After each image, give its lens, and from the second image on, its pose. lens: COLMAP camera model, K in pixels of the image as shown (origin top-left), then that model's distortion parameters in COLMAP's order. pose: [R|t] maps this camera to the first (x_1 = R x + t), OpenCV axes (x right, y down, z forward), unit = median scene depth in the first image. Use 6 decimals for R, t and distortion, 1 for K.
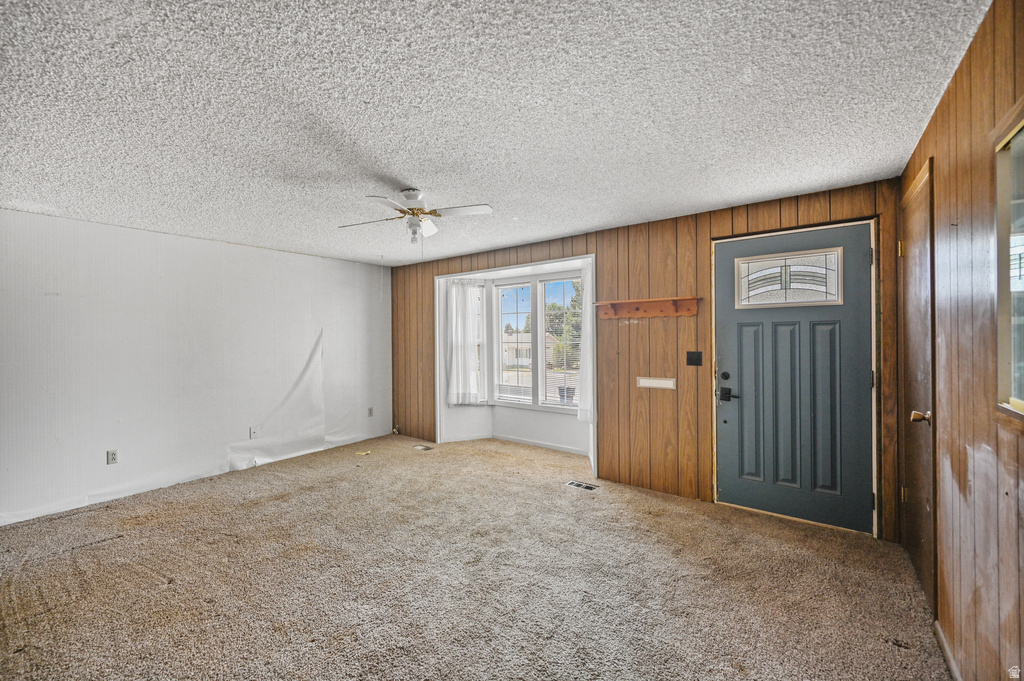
lens RADIAL K [[407.3, 0, 511.1], [0, 407.3, 337.2], [0, 0, 1]] dist [0.000625, -0.000043]
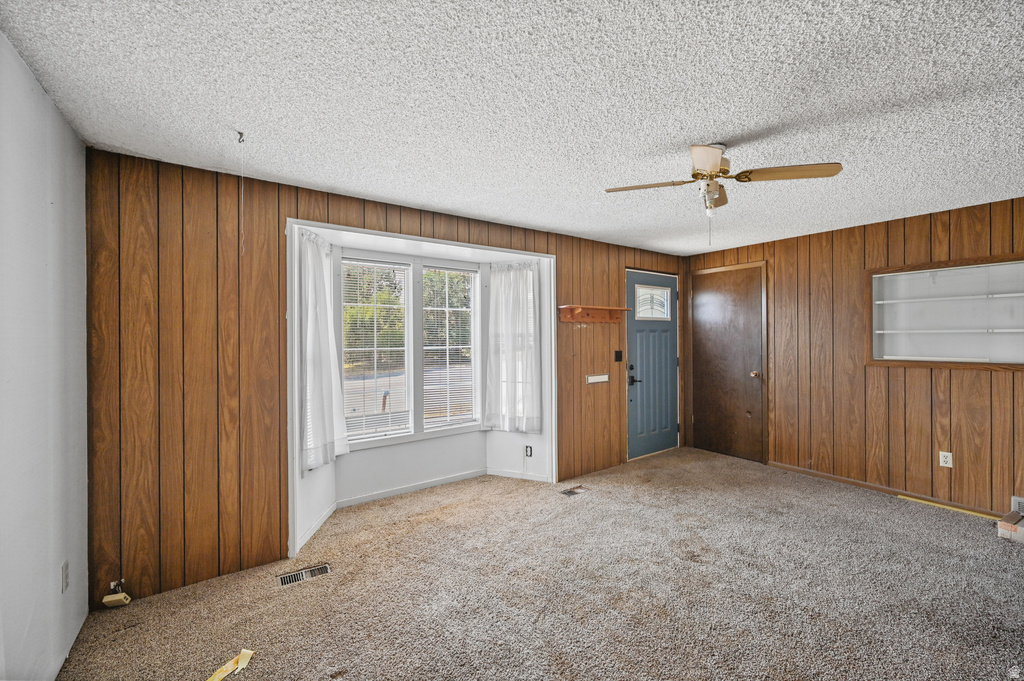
lens RADIAL K [[416.6, 0, 514.6], [0, 416.6, 332.9], [0, 0, 1]] dist [0.001446, 0.000111]
pose [[0.296158, 0.010562, 0.955081, -0.821728], [0.002299, 0.999928, -0.011771, -0.005650], [-0.955136, 0.005681, 0.296112, 0.828804]]
